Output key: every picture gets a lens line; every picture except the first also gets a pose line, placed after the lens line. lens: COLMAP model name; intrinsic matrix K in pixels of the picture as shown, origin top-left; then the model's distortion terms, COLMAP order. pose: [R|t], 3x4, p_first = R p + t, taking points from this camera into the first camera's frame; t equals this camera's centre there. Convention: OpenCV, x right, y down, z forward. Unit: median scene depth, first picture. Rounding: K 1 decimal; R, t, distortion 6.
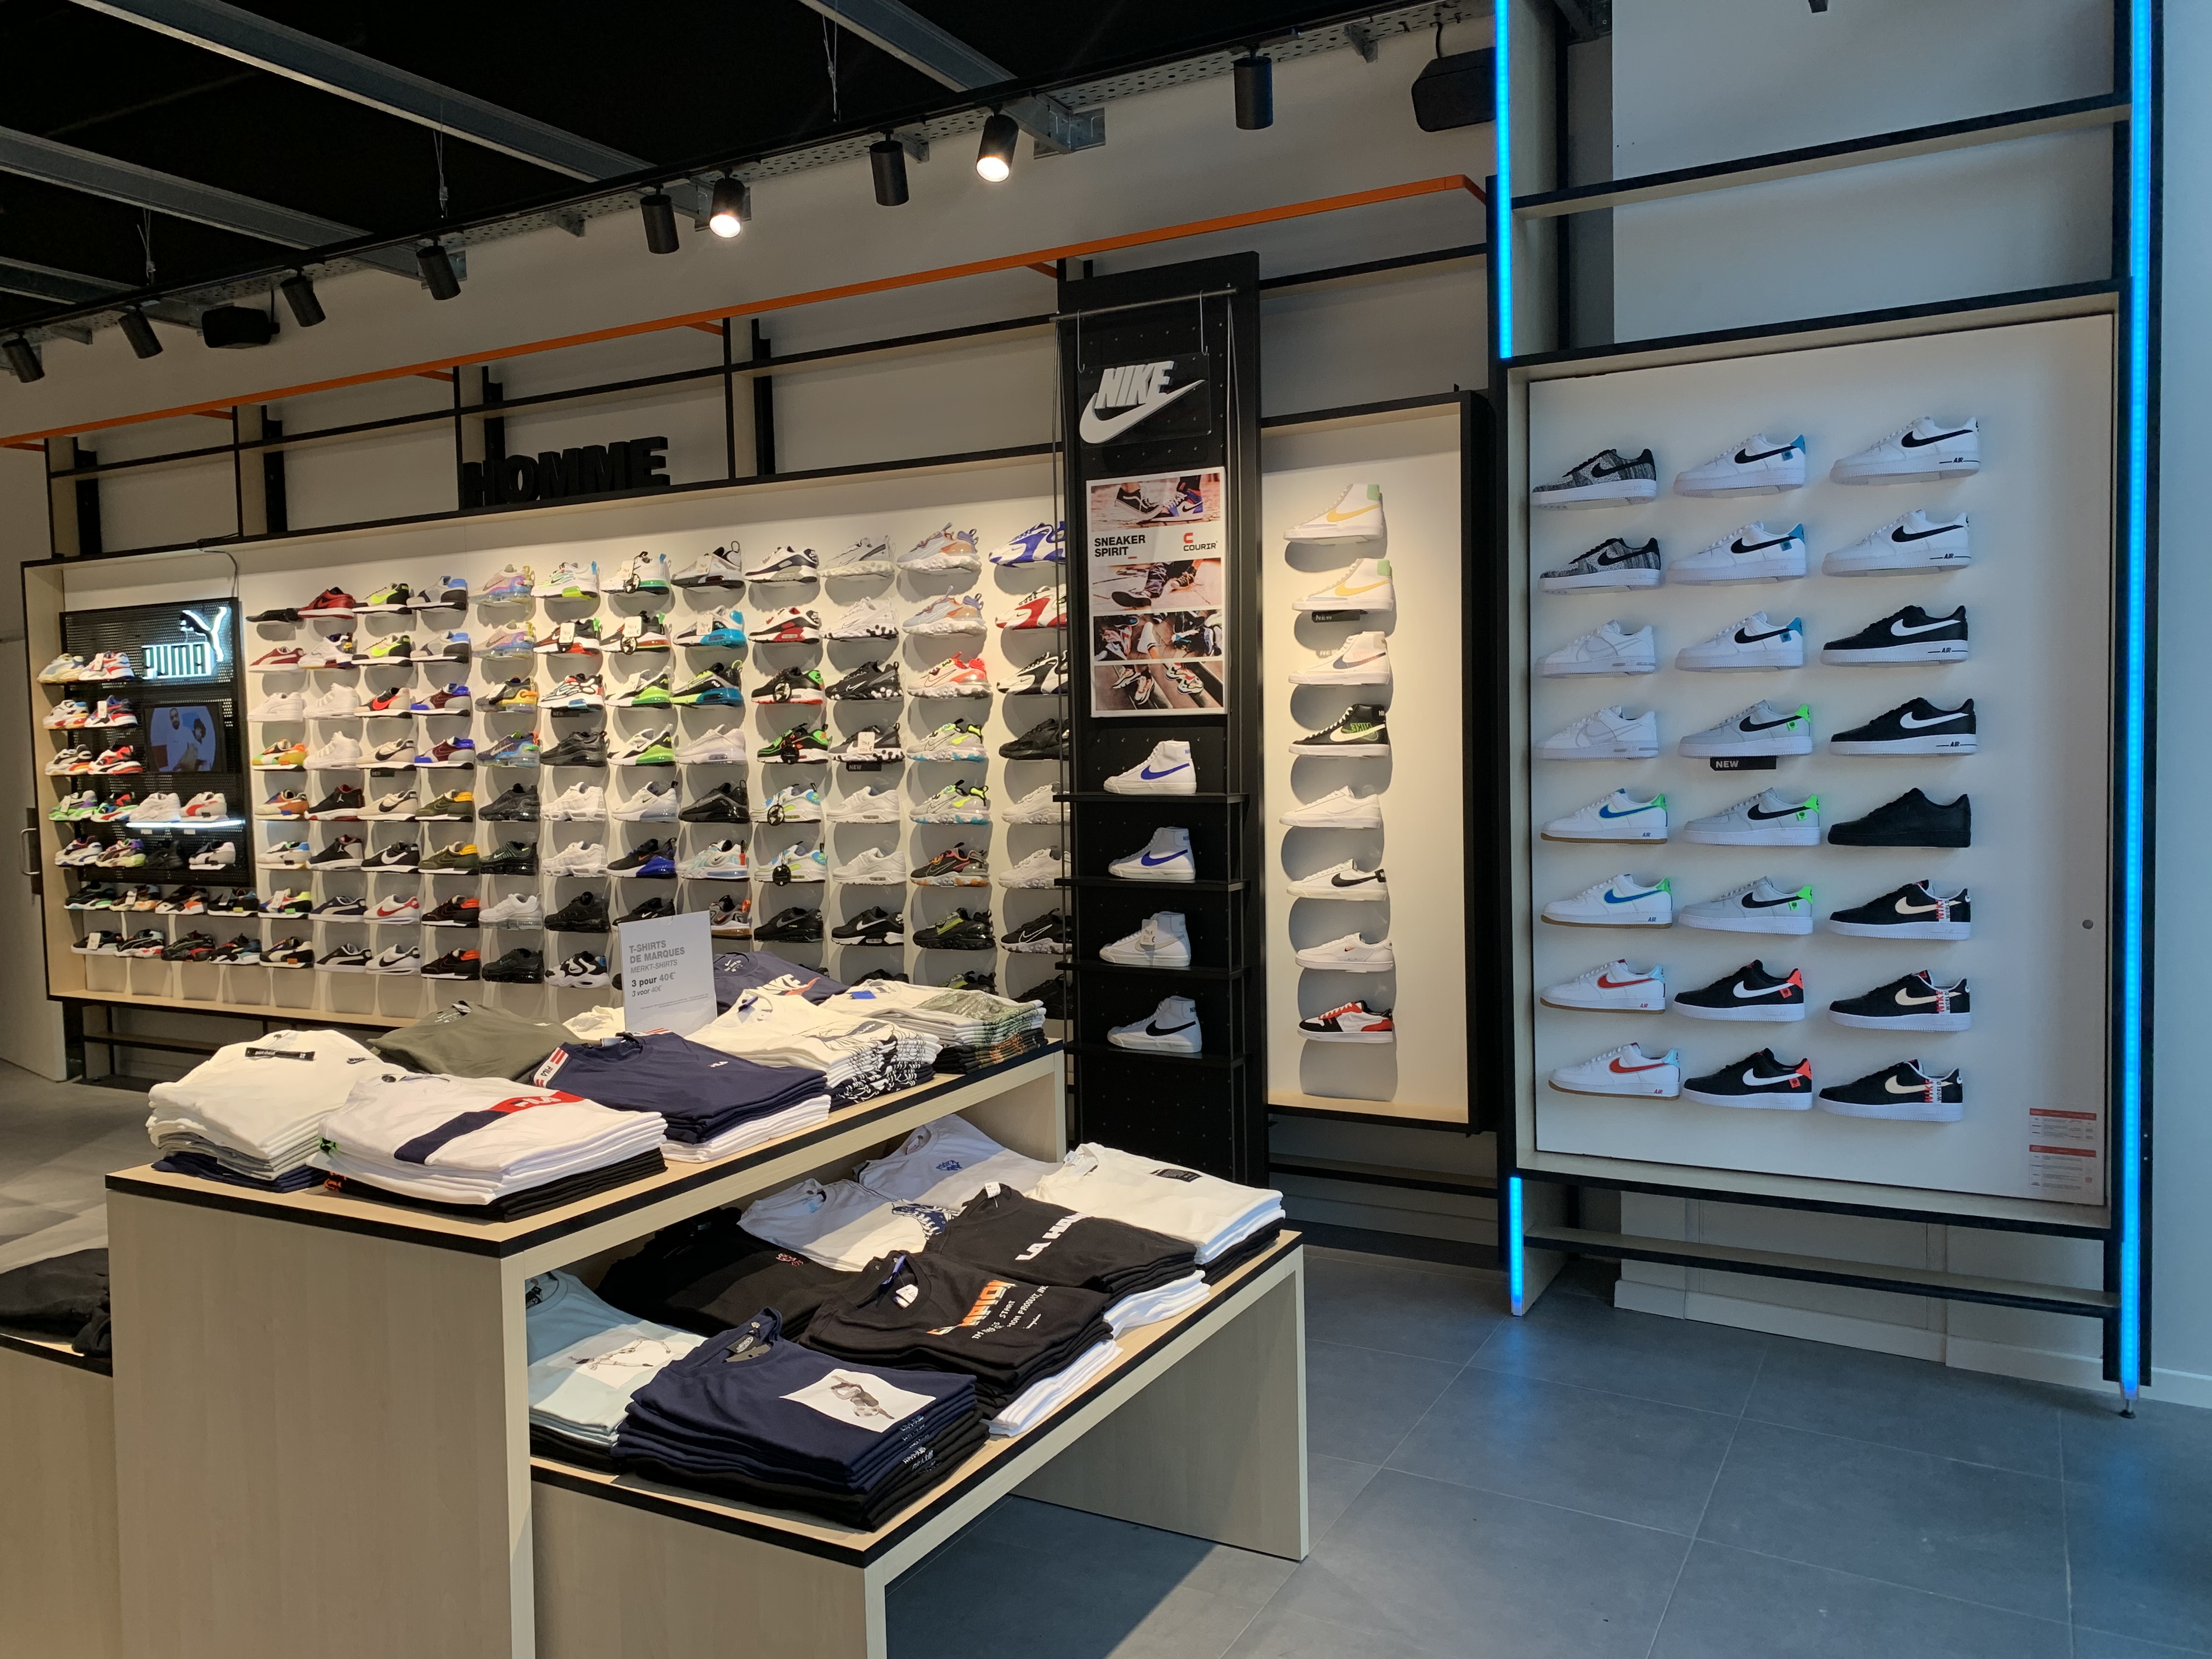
lens RADIAL K [[1346.6, 0, 1106.0], [0, 1346.6, 829.5], [0, 0, 1]] dist [0.017702, 0.000939]
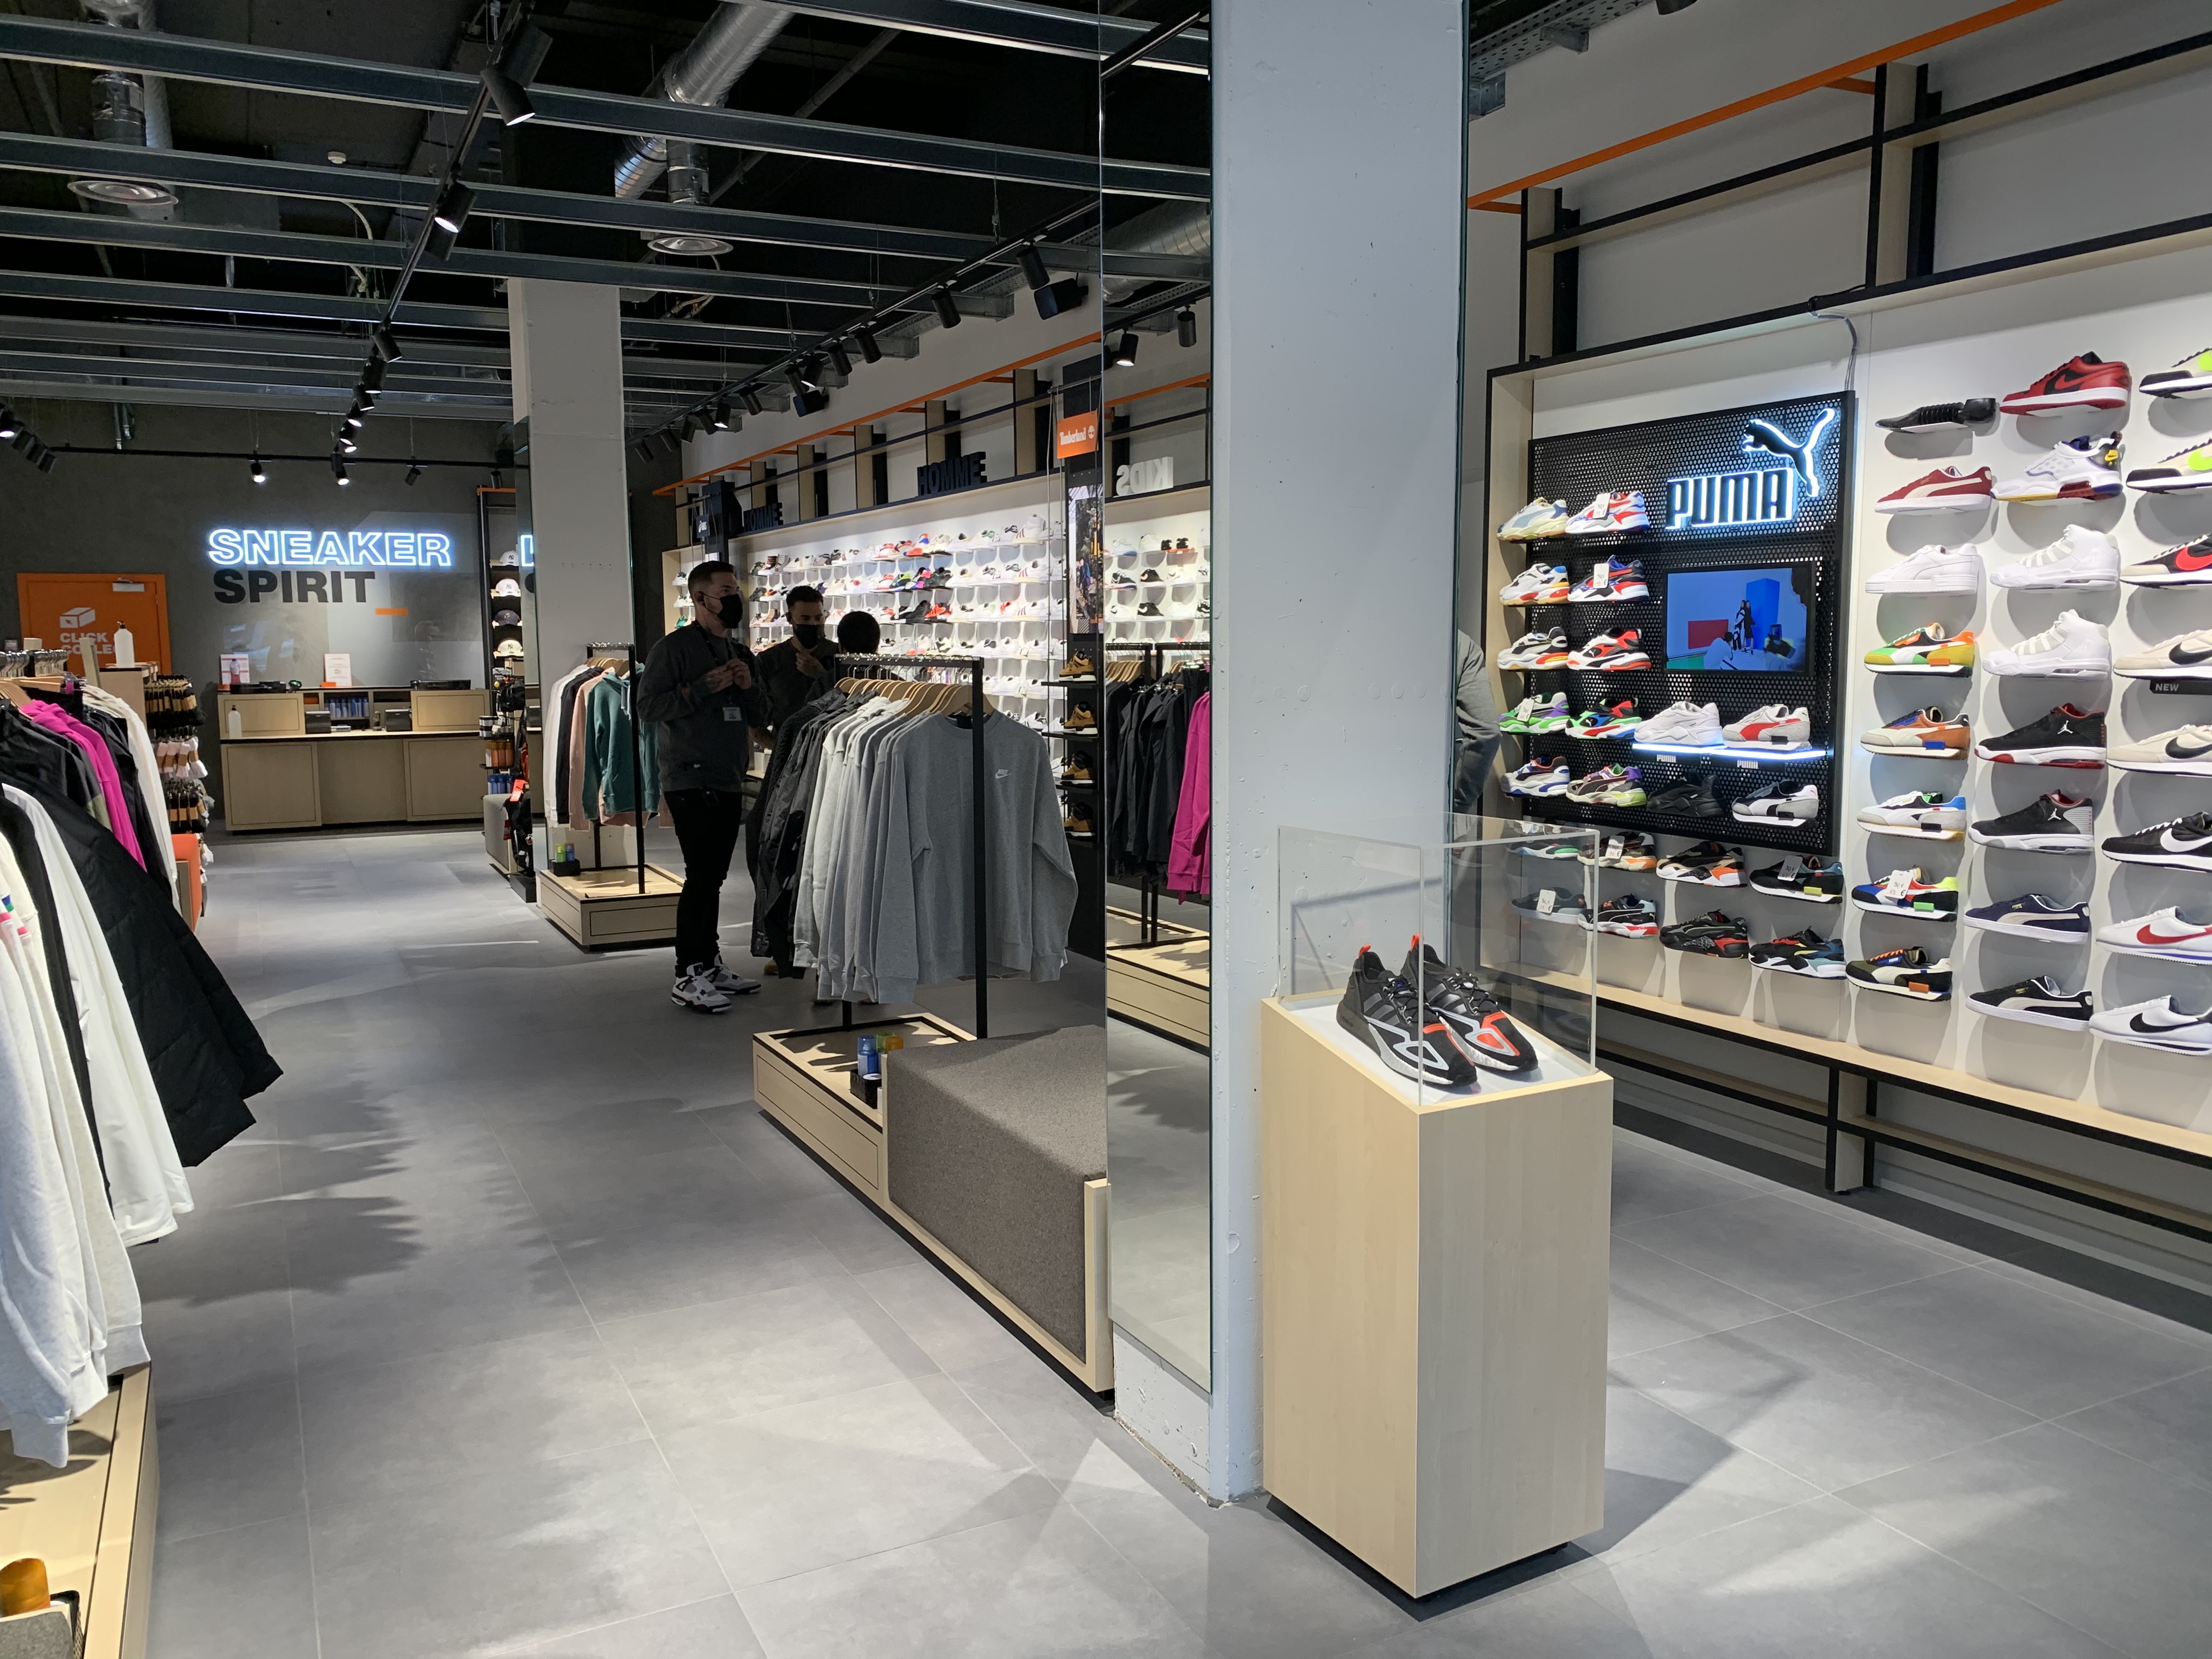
lens RADIAL K [[1346.6, 0, 1106.0], [0, 1346.6, 829.5], [0, 0, 1]] dist [0.017702, 0.000939]
pose [[0.835857, 0.098720, -0.539997, -0.570051], [-0.053547, 0.993668, 0.098773, -0.014592], [0.546329, -0.053645, 0.835851, 0.282416]]
